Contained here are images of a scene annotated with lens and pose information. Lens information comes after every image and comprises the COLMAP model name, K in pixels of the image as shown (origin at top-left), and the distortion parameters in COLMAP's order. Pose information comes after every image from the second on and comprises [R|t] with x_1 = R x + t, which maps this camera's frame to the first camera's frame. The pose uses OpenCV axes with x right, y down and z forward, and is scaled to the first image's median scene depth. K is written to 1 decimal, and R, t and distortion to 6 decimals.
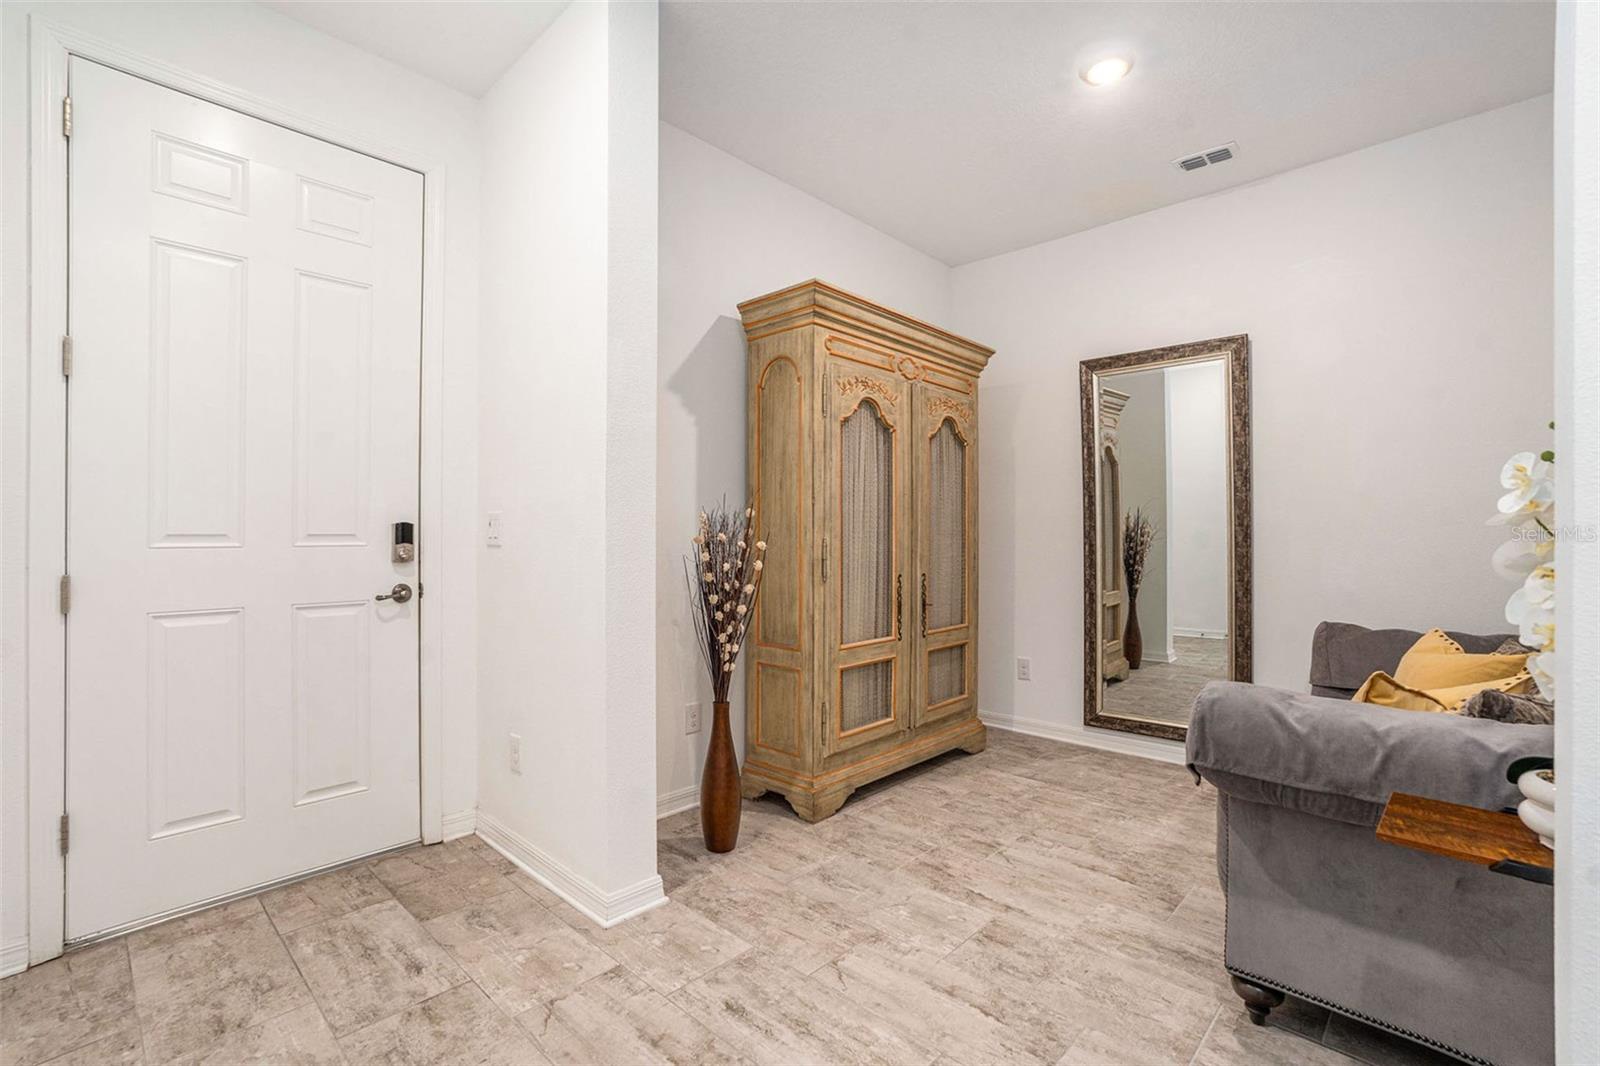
lens RADIAL K [[735.9, 0, 813.0], [0, 735.9, 533.7], [0, 0, 1]] dist [-0.038253, 0.014388]
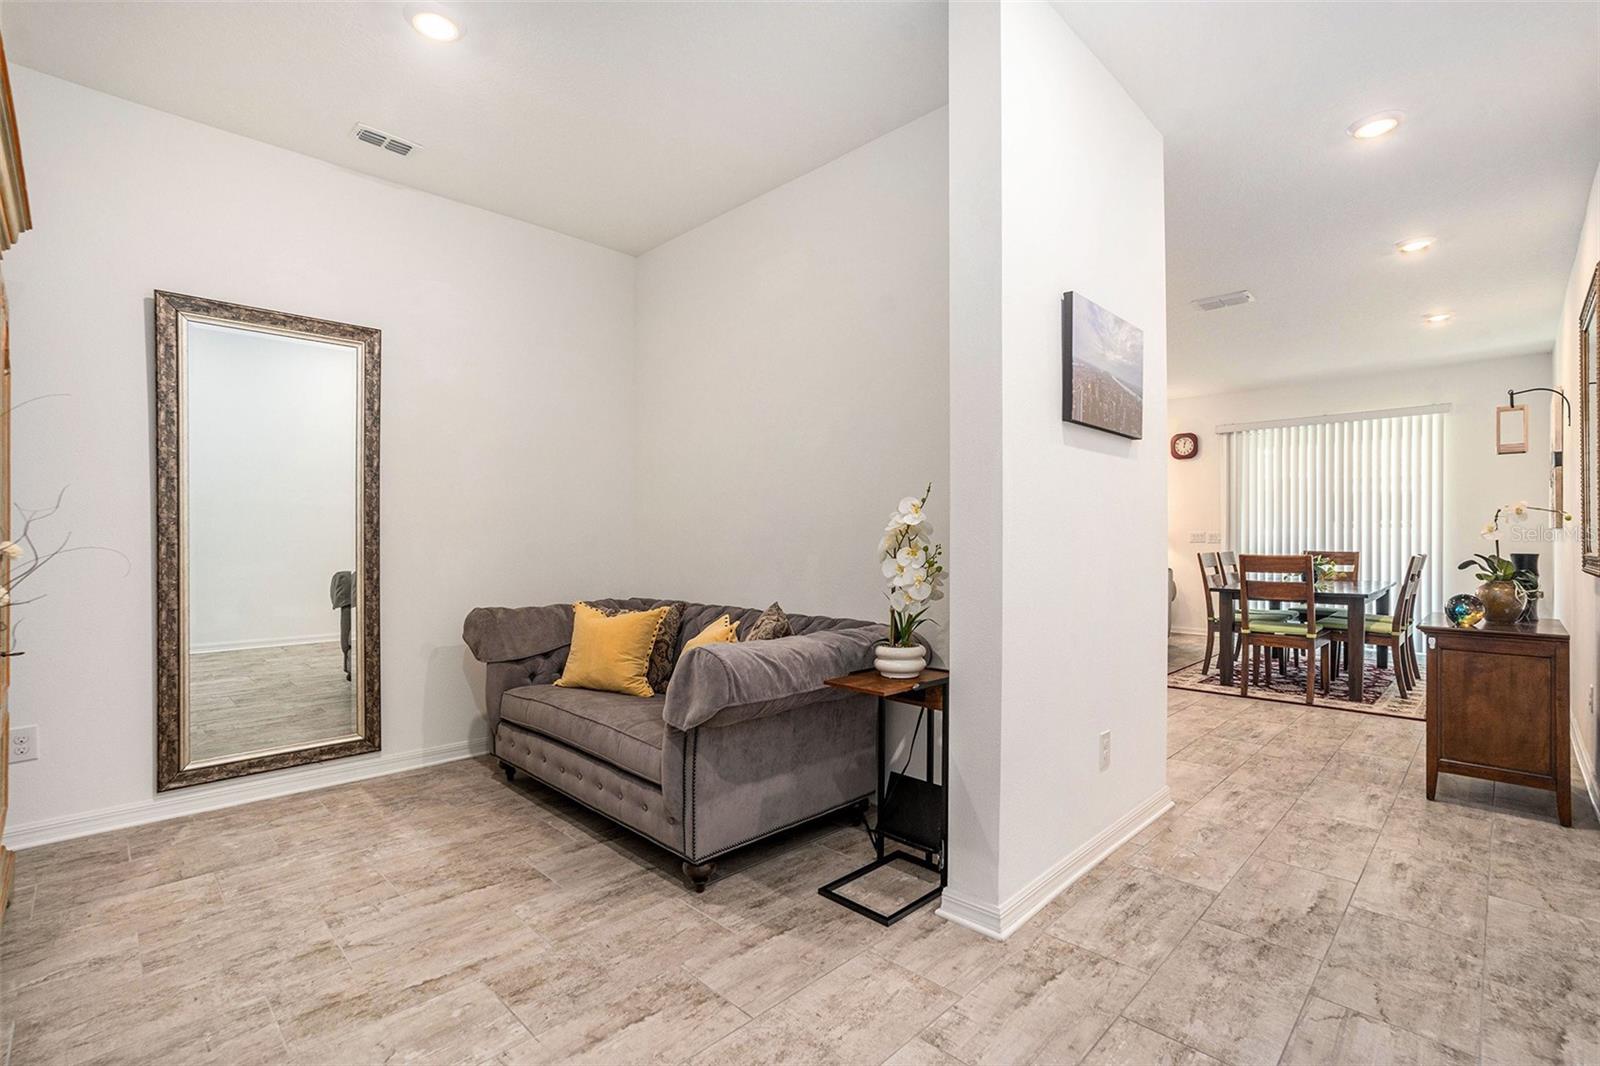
lens RADIAL K [[735.9, 0, 805.7], [0, 735.9, 531.9], [0, 0, 1]] dist [-0.038253, 0.014388]
pose [[0.009150, 0.005978, 0.999940, -0.404599], [-0.005527, 0.999967, -0.005927, 0.004513], [-0.999943, -0.005473, 0.009183, 0.421267]]
